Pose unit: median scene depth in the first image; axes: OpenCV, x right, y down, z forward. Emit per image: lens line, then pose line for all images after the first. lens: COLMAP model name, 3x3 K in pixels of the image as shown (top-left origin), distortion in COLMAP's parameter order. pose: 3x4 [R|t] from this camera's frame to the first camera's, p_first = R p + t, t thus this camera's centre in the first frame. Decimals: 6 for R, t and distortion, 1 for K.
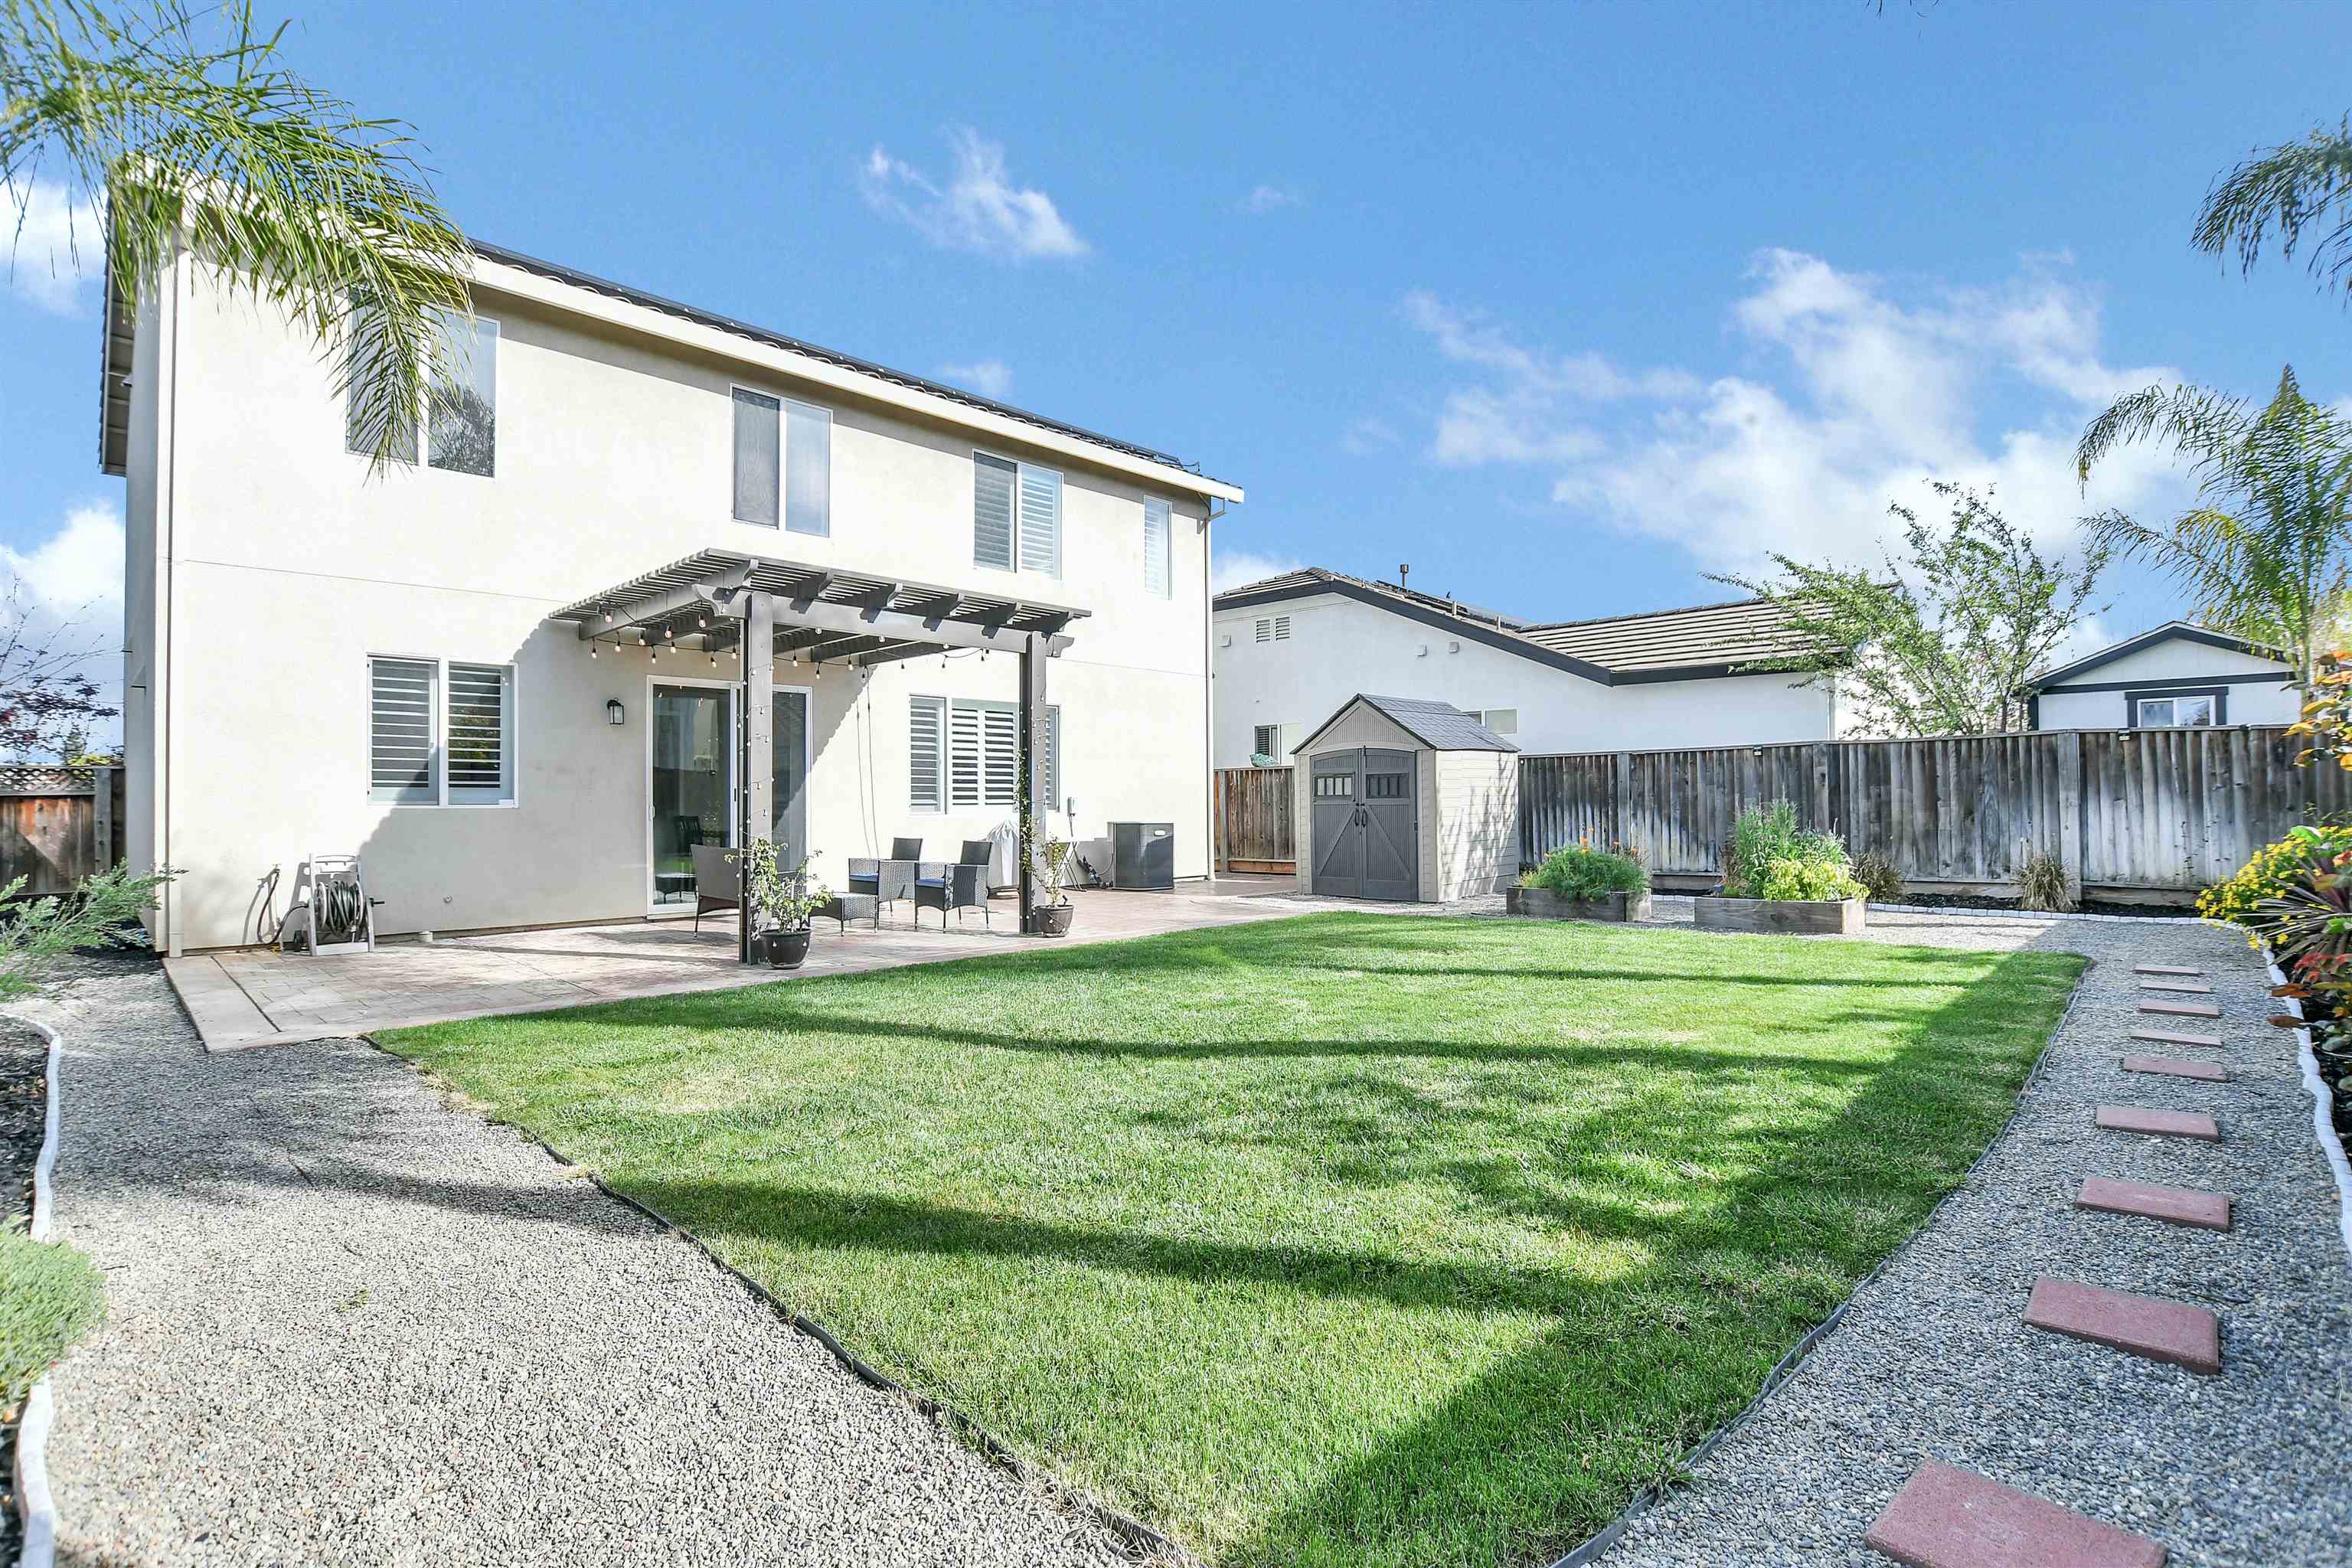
lens RADIAL K [[1101.3, 0, 1173.5], [0, 1101.3, 779.9], [0, 0, 1]] dist [-0.028201, 0.004399]
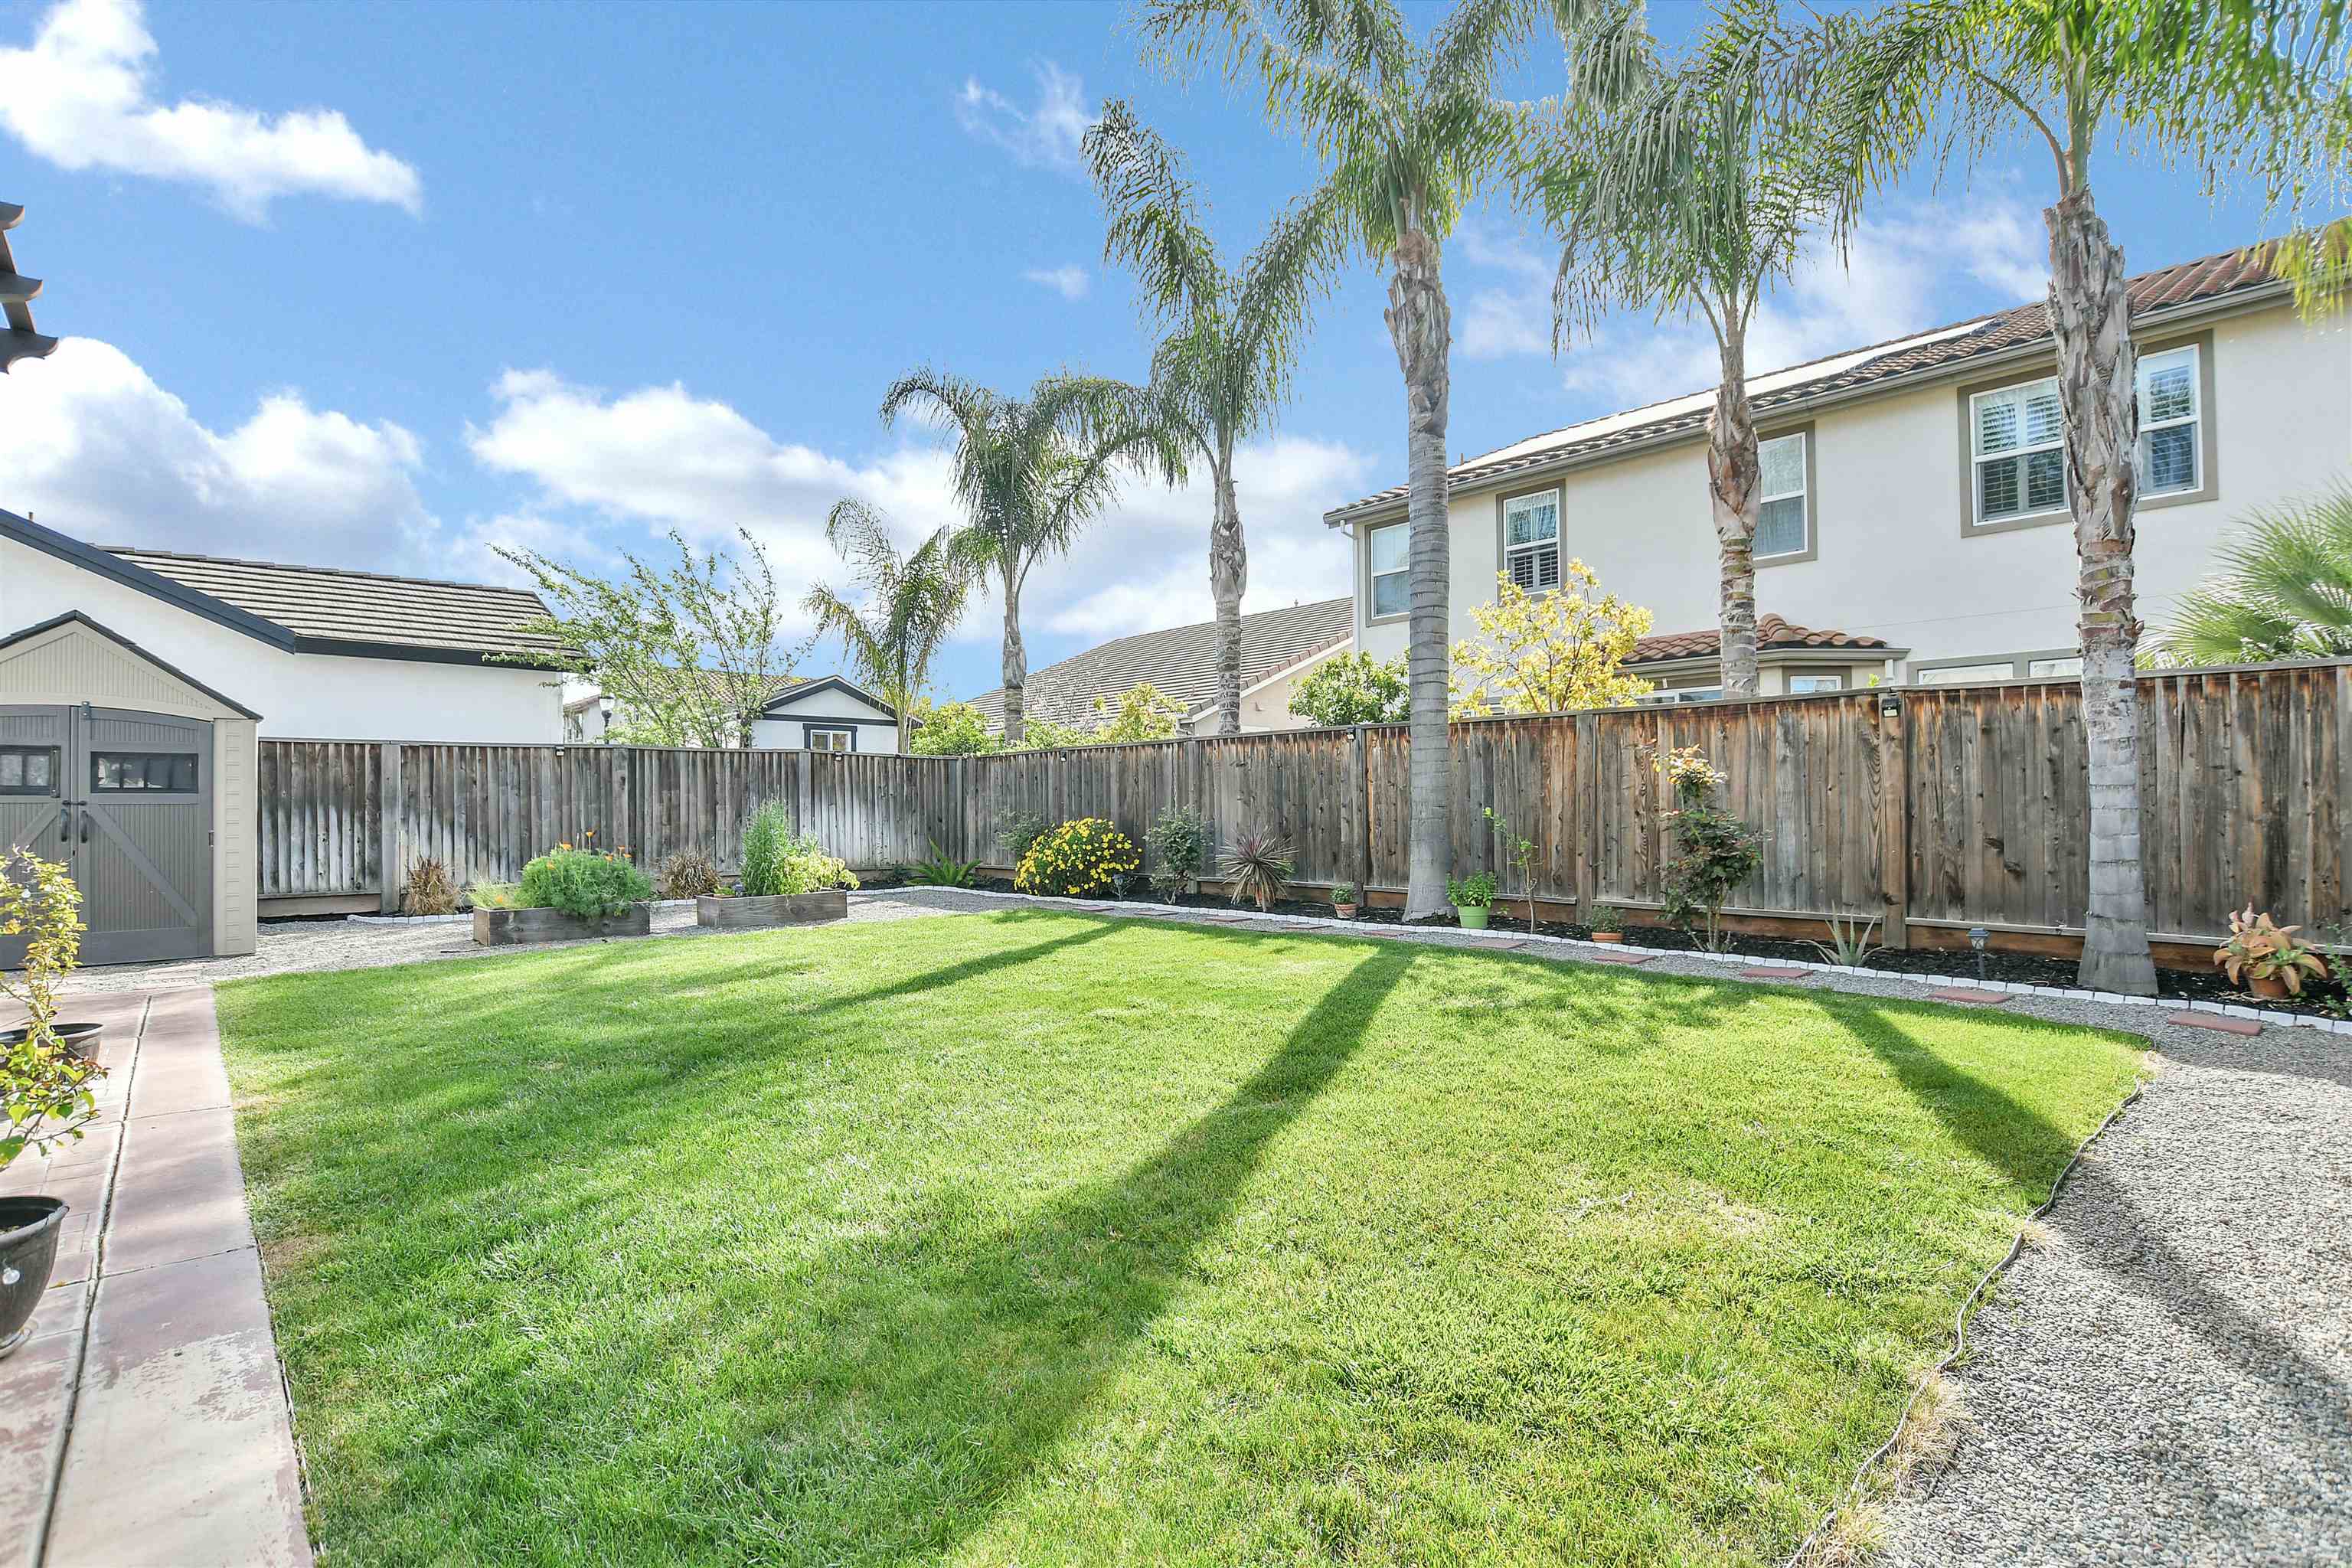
lens RADIAL K [[1101.3, 0, 1142.8], [0, 1101.3, 787.3], [0, 0, 1]] dist [-0.028201, 0.004399]
pose [[0.071751, 0.025076, 0.997107, -0.356539], [-0.017619, 0.999560, -0.023870, 0.017939], [-0.997267, -0.015855, 0.072161, 0.415233]]
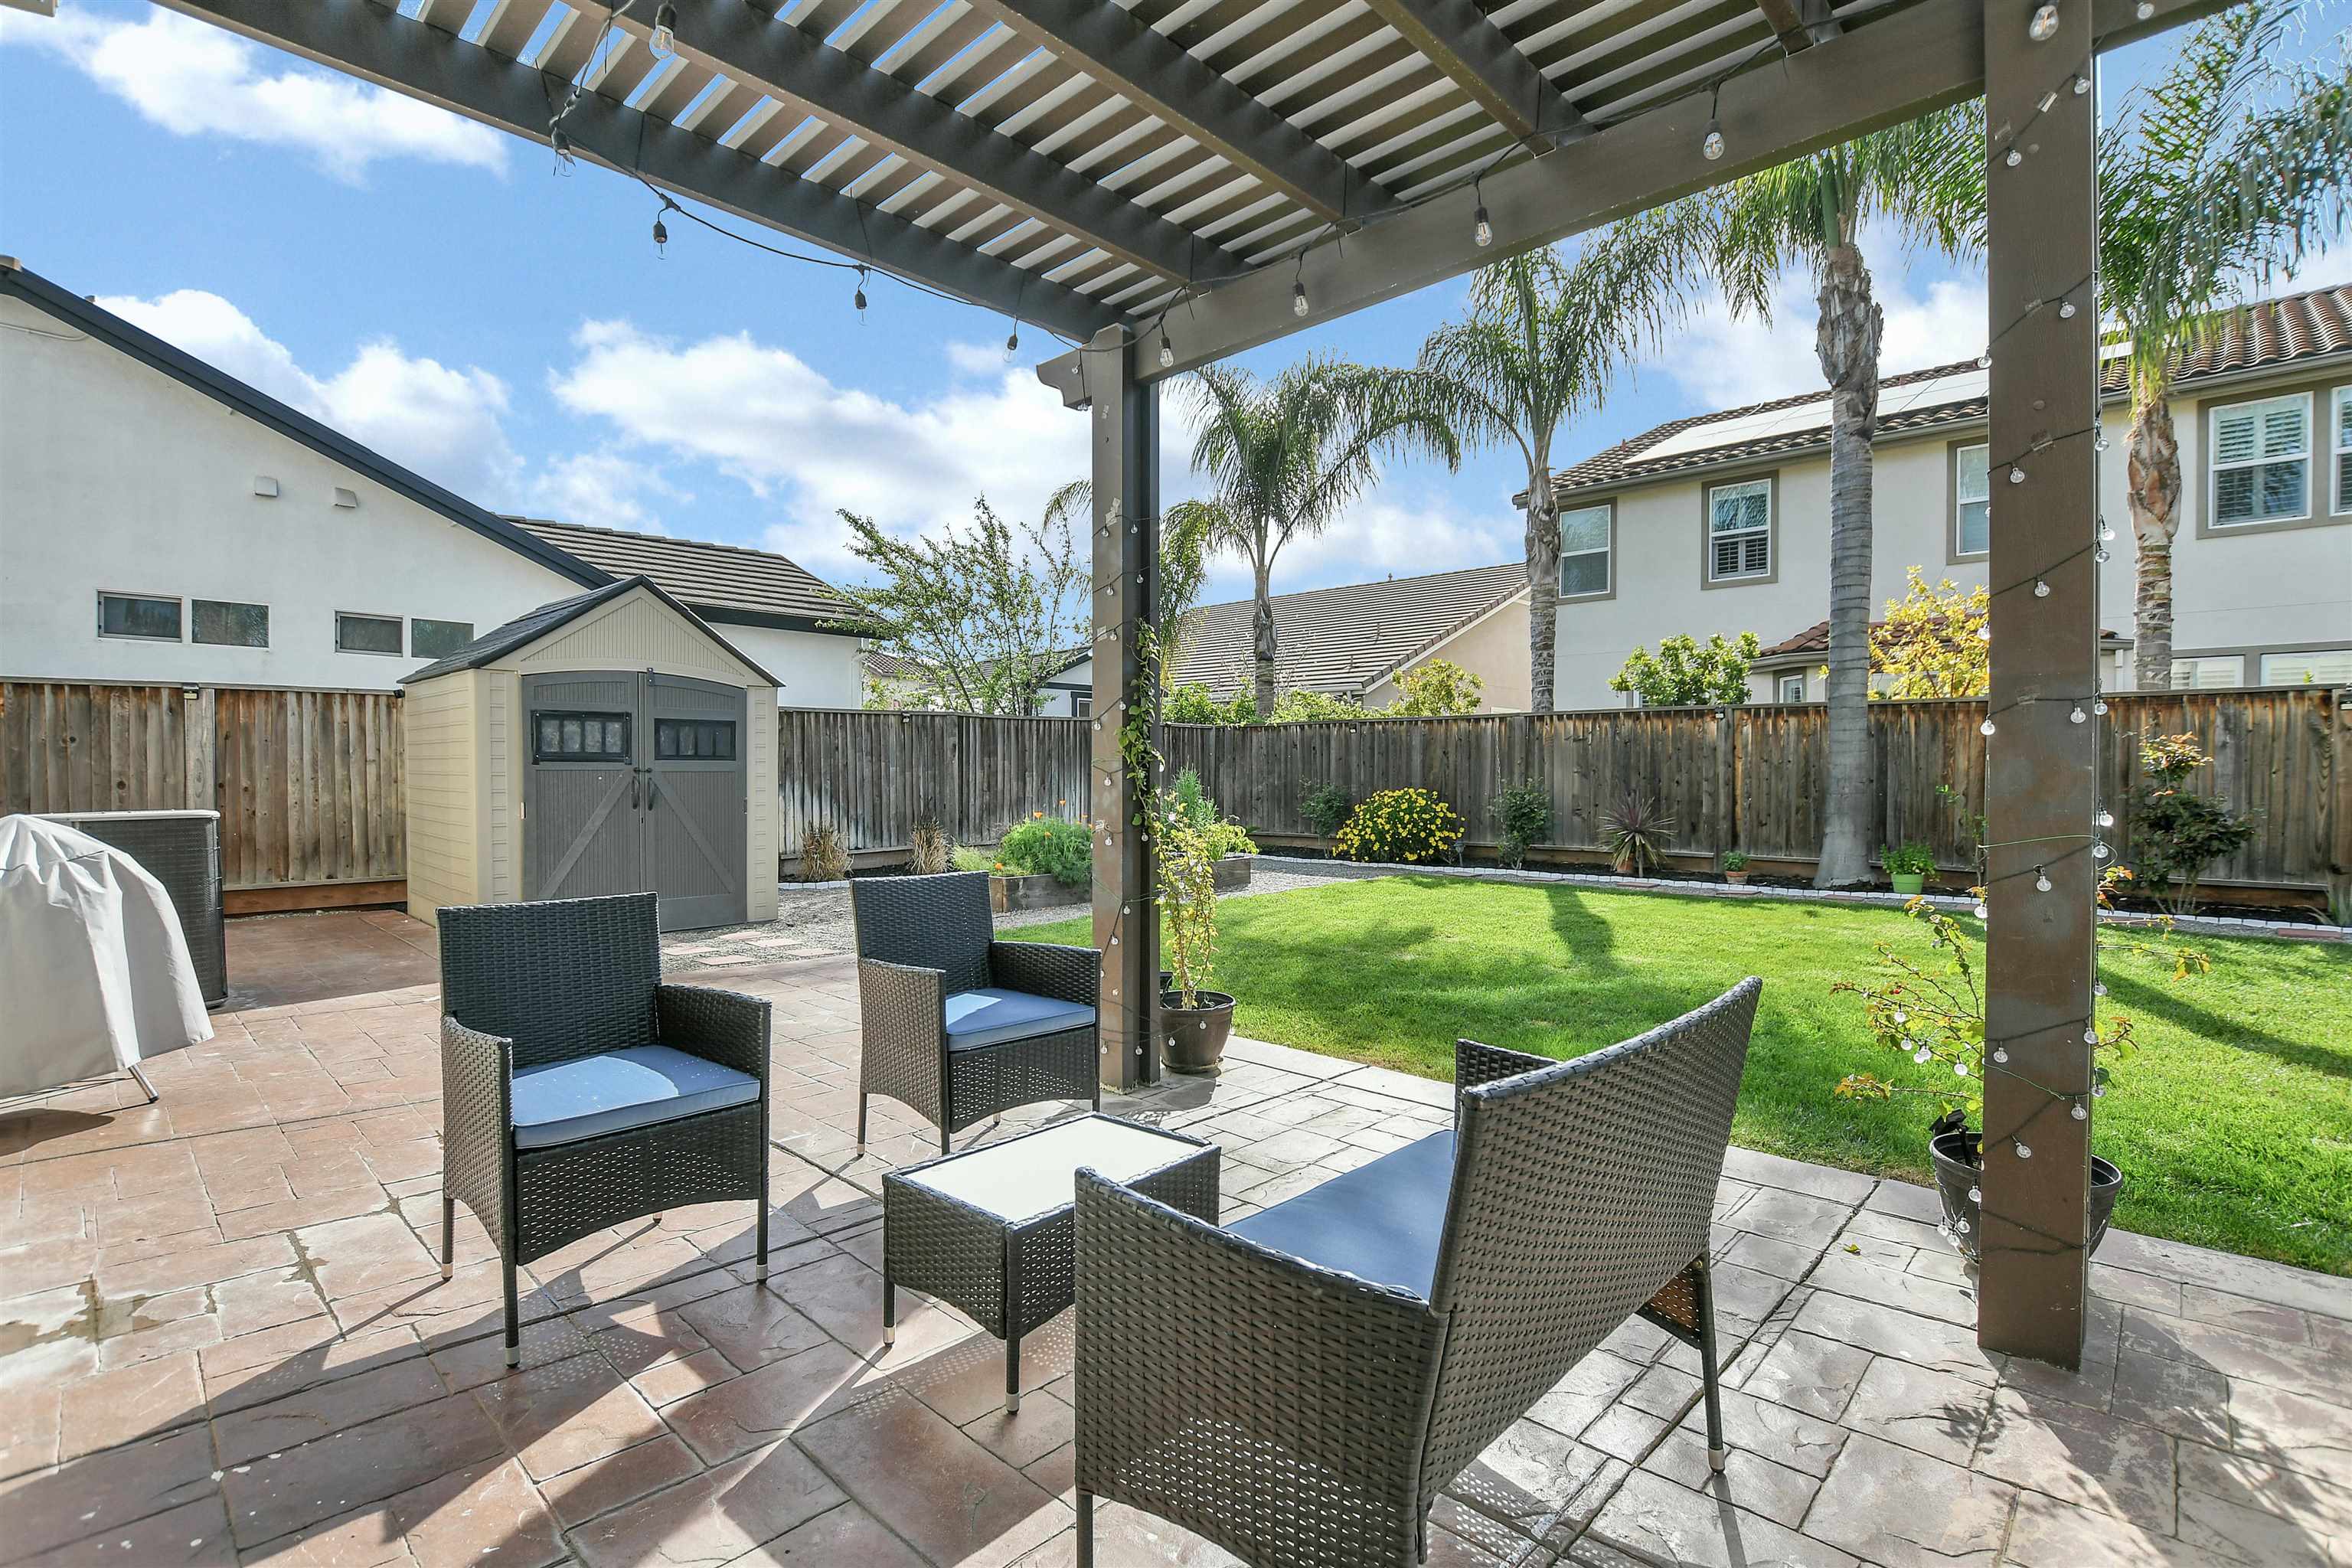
lens RADIAL K [[1101.3, 0, 1150.6], [0, 1101.3, 790.4], [0, 0, 1]] dist [-0.028201, 0.004399]
pose [[0.009969, -0.009187, 0.999908, -0.404865], [-0.026190, 0.999612, 0.009446, 0.020992], [-0.999607, -0.026281, 0.009724, 0.749922]]
